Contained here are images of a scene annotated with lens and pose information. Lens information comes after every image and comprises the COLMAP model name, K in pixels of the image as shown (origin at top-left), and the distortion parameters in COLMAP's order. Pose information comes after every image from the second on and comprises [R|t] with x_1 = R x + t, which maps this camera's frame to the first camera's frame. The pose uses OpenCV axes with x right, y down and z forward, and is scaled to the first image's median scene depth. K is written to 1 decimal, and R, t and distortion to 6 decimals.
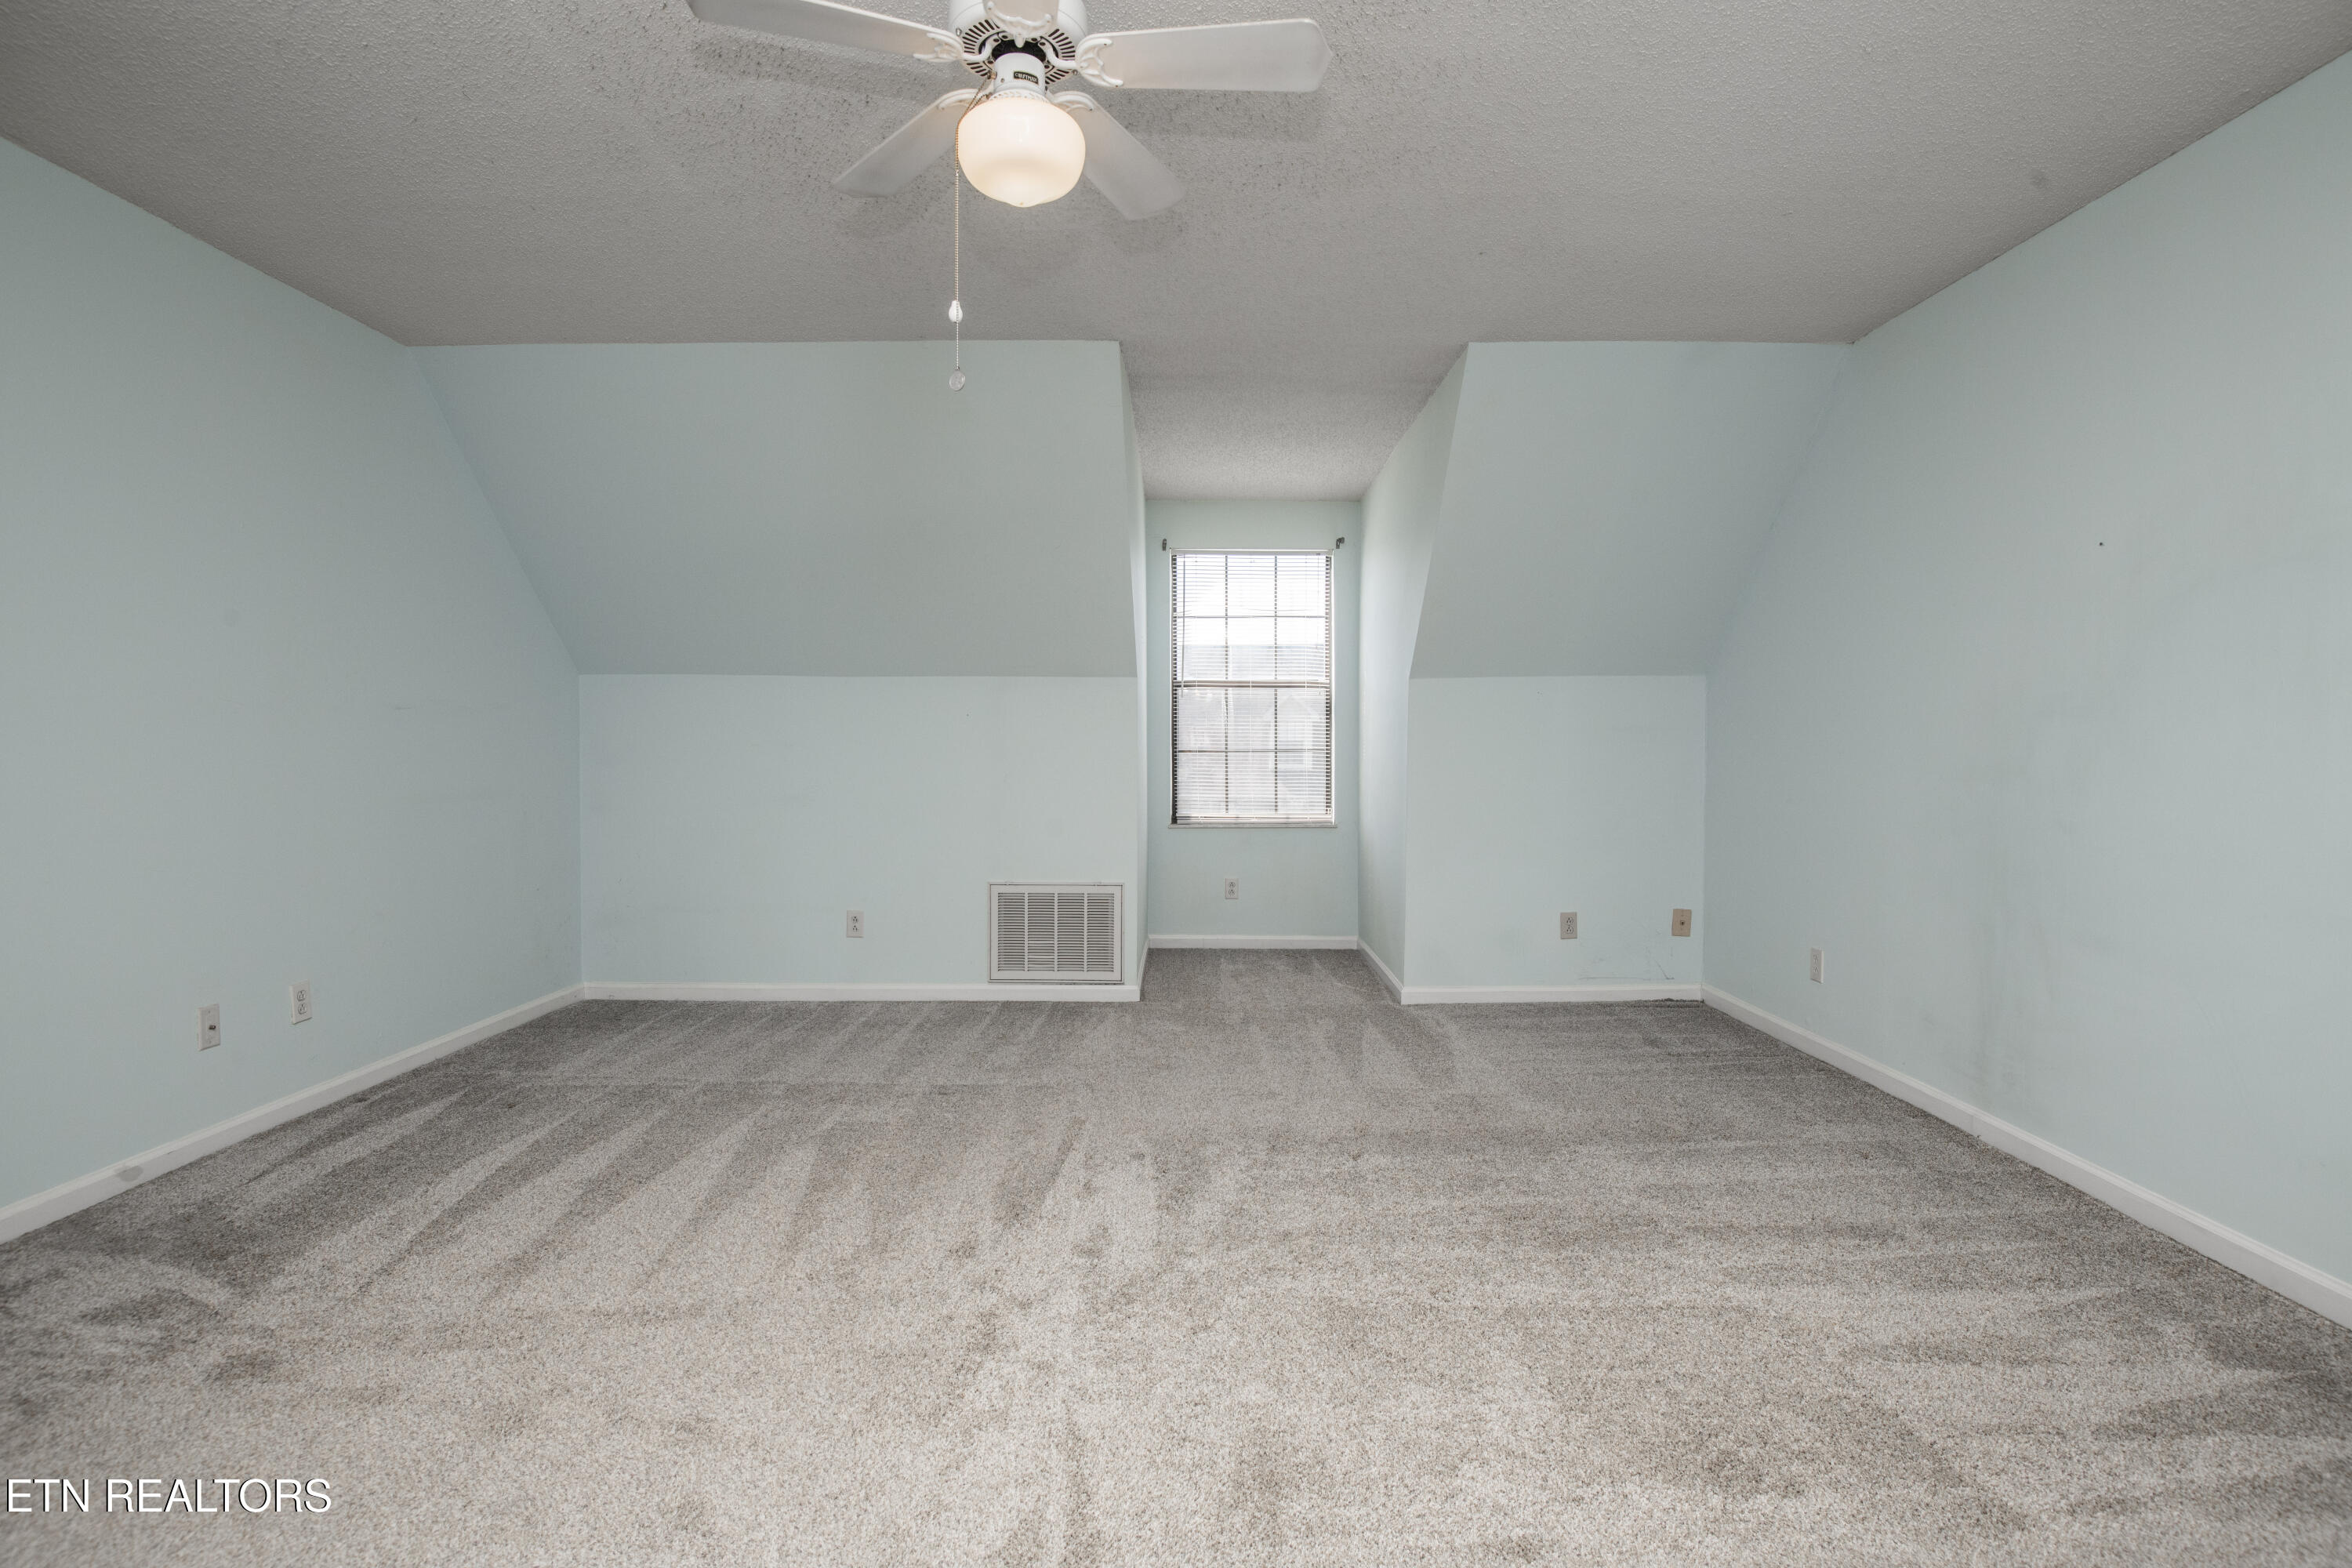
lens RADIAL K [[1086.3, 0, 1185.3], [0, 1086.3, 777.7], [0, 0, 1]] dist [-0.016101, -0.017999]
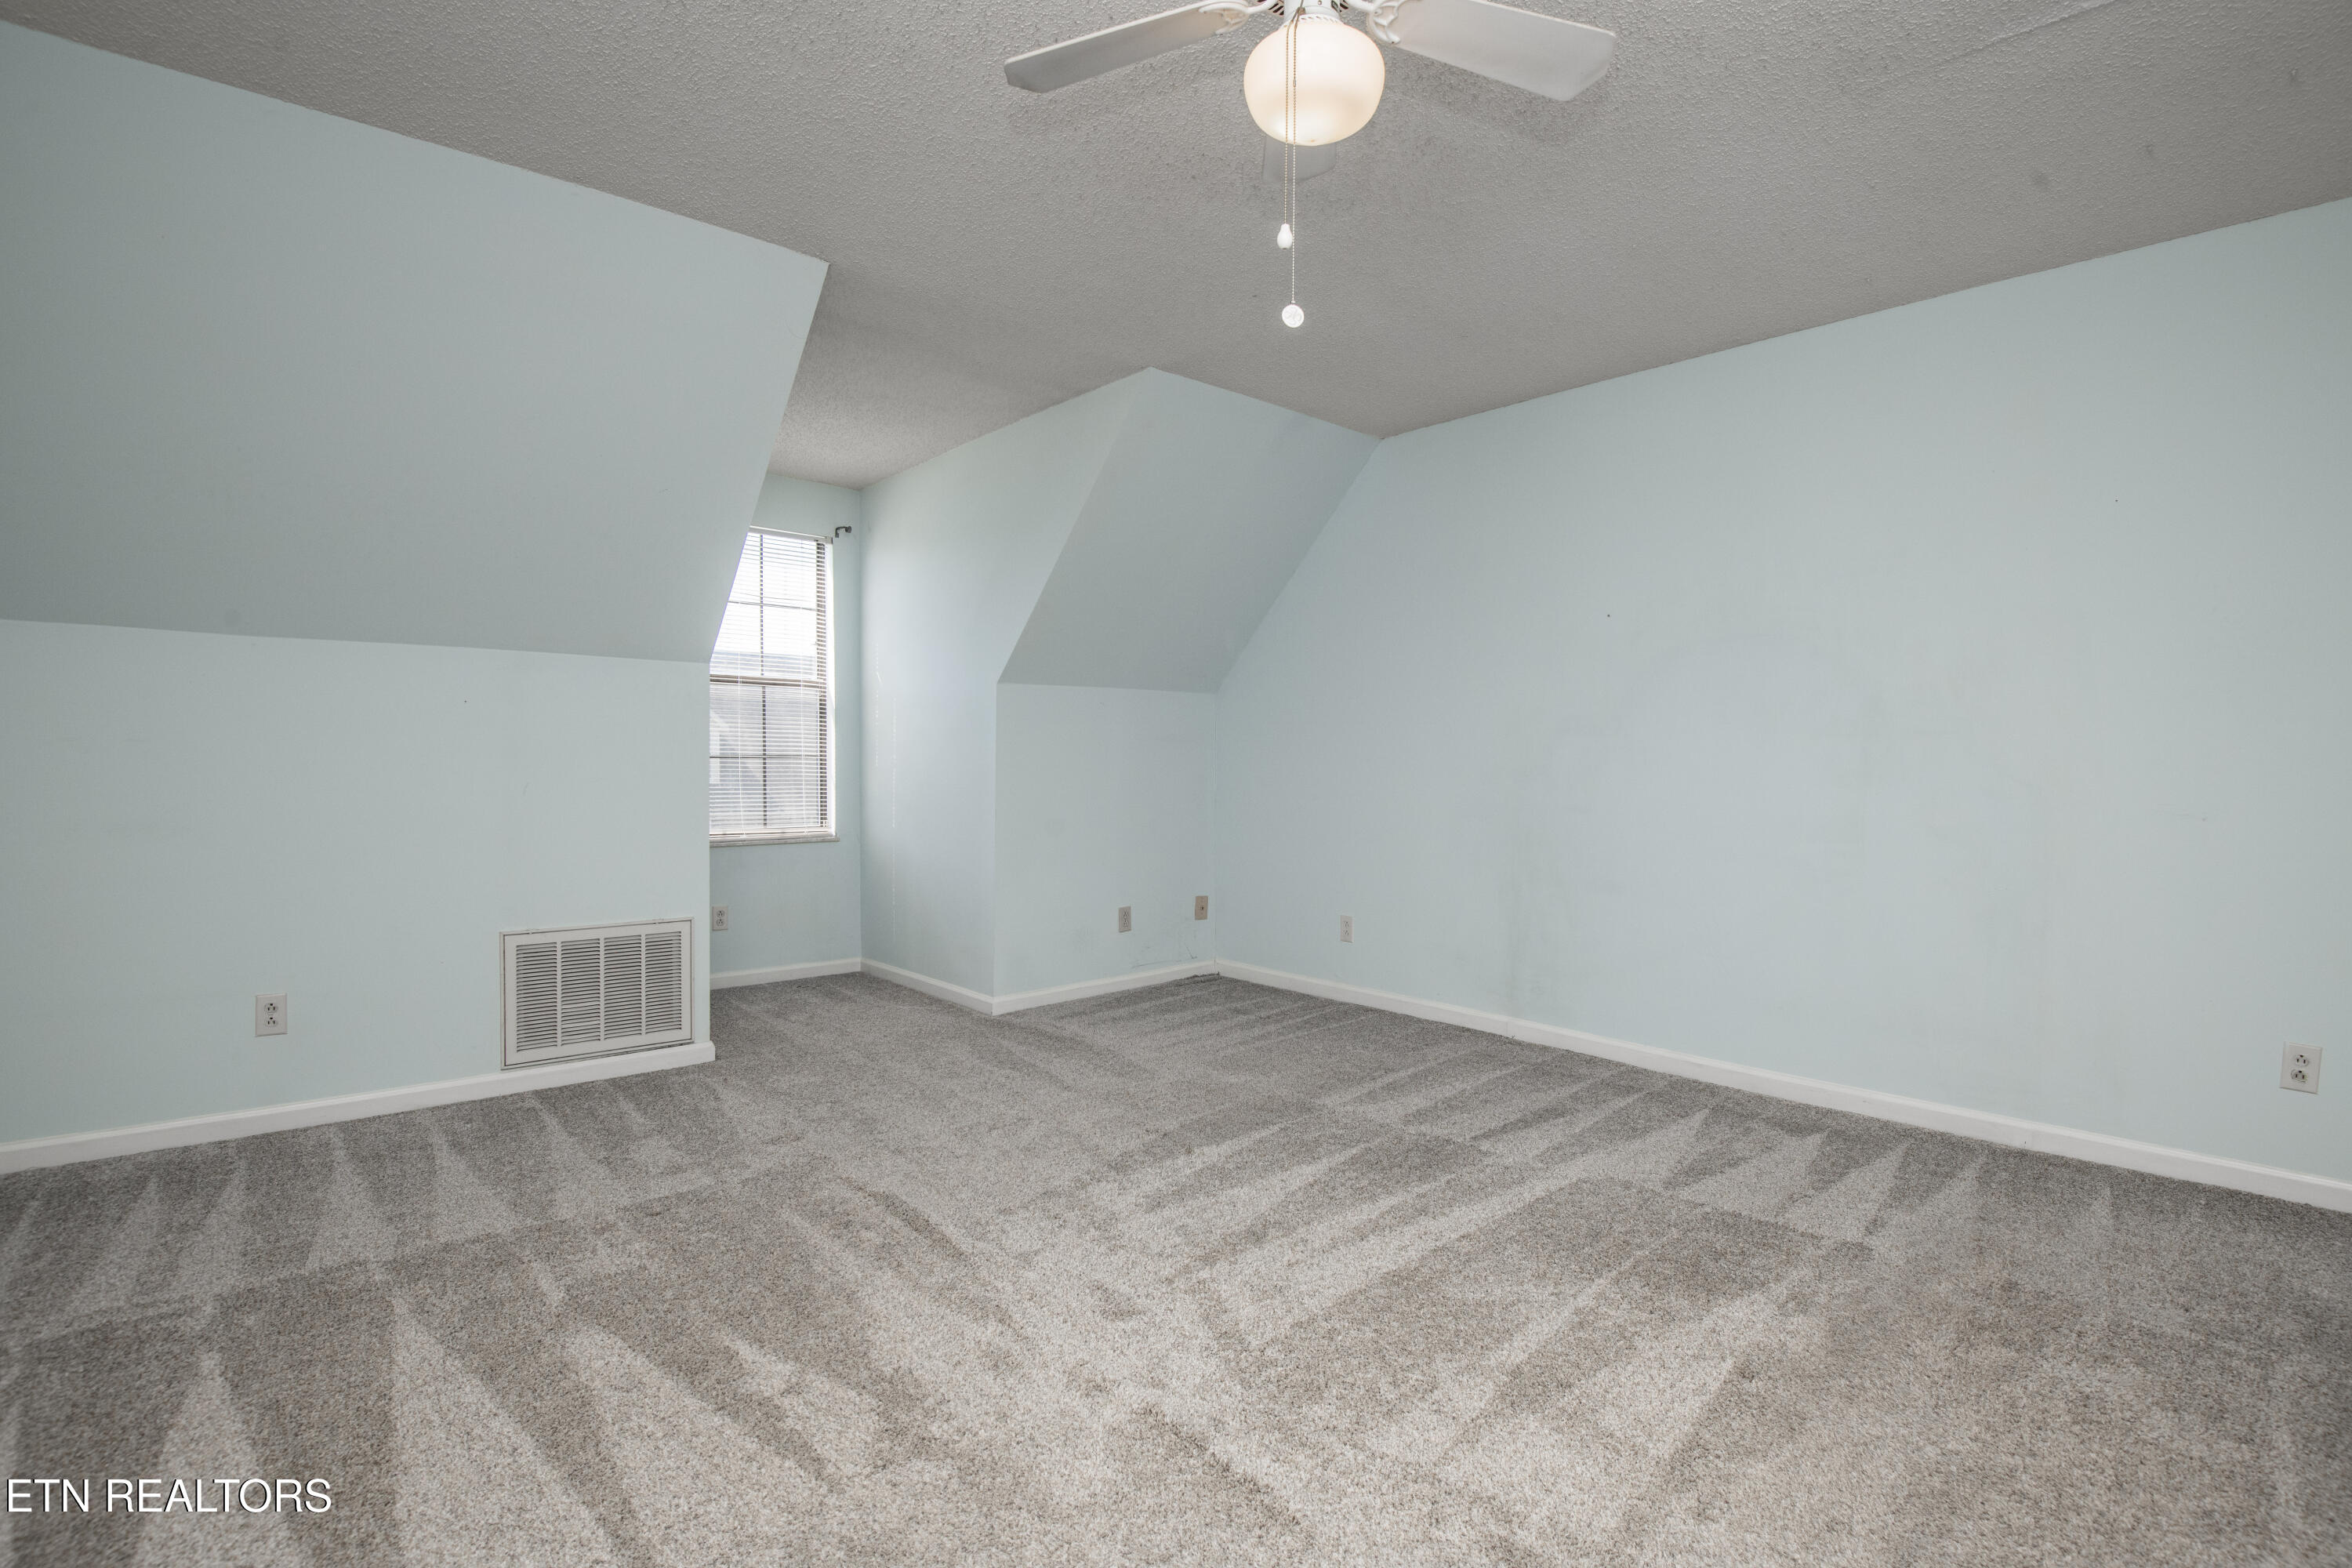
lens RADIAL K [[1090.7, 0, 1176.0], [0, 1090.7, 784.0], [0, 0, 1]] dist [-0.007948, -0.027033]
pose [[0.742051, -0.009144, 0.670282, -0.335565], [0.013370, 0.999910, -0.001161, 0.003585], [-0.670211, 0.009823, 0.742106, 0.158019]]
